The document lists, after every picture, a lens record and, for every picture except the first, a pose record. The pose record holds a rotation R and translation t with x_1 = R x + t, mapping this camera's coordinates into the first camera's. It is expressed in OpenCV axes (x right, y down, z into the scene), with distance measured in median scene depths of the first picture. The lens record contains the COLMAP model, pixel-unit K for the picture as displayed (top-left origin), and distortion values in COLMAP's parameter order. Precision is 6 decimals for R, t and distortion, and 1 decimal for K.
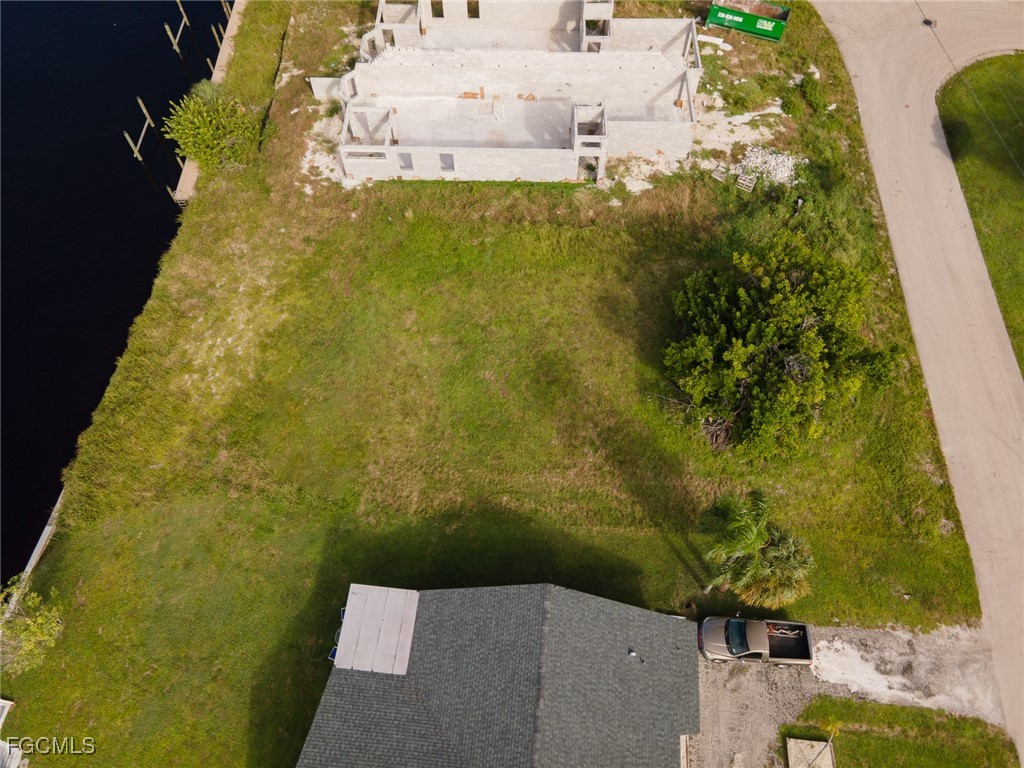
lens RADIAL K [[737.0, 0, 514.0], [0, 737.0, 381.3], [0, 0, 1]] dist [0.018556, 0.047046]
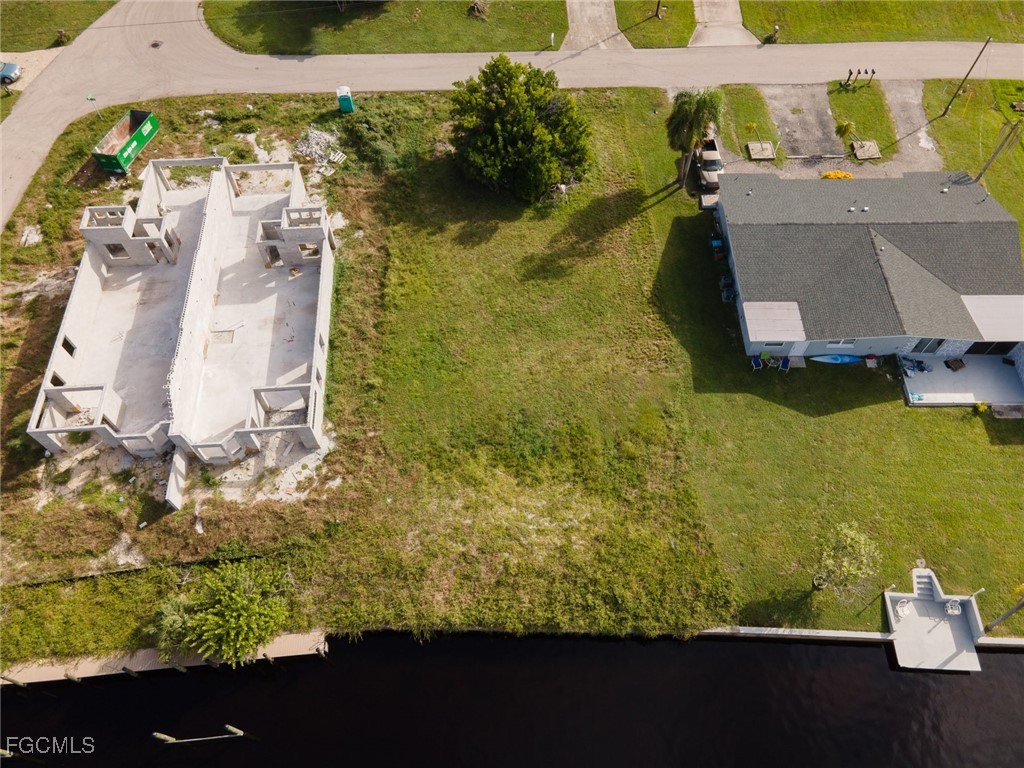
lens RADIAL K [[737.0, 0, 514.0], [0, 737.0, 381.3], [0, 0, 1]] dist [0.018556, 0.047046]
pose [[-0.096004, -0.841984, 0.530891, -0.716359], [0.861039, 0.197342, 0.468687, -0.550171], [-0.499394, 0.502114, 0.706036, 0.192736]]
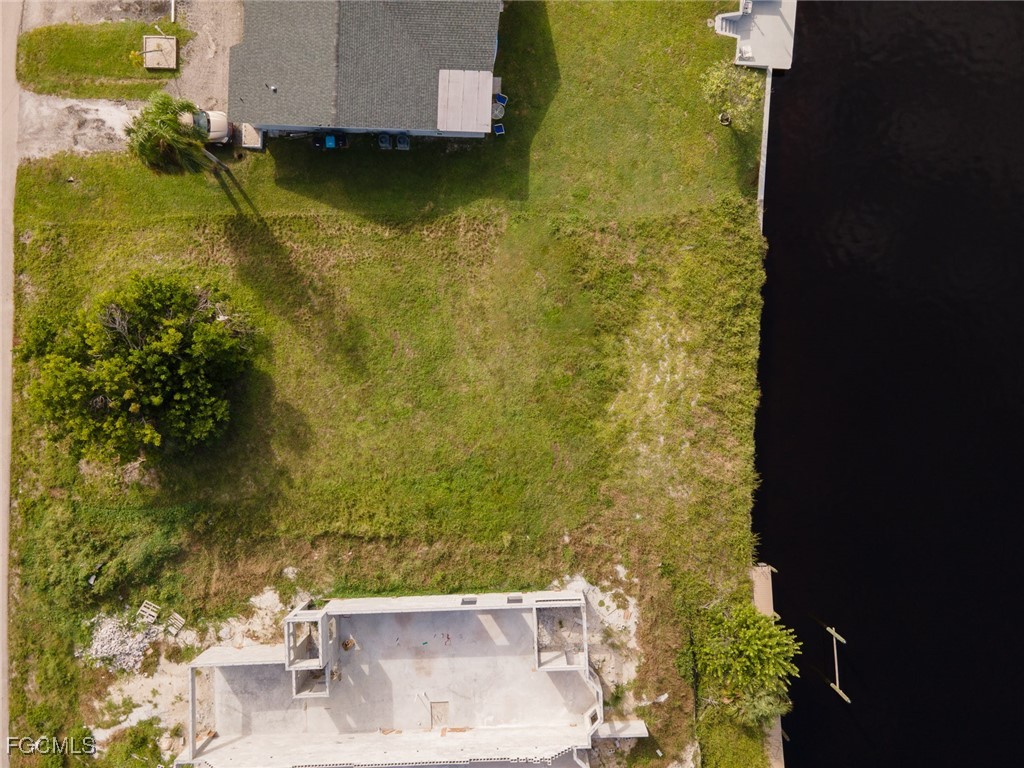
lens RADIAL K [[743.1, 0, 513.0], [0, 743.1, 379.8], [0, 0, 1]] dist [0.018532, 0.046923]
pose [[-0.997886, 0.062912, 0.016311, -0.183286], [-0.045294, -0.853175, 0.519654, -0.562229], [0.046609, 0.517816, 0.854221, 0.079631]]
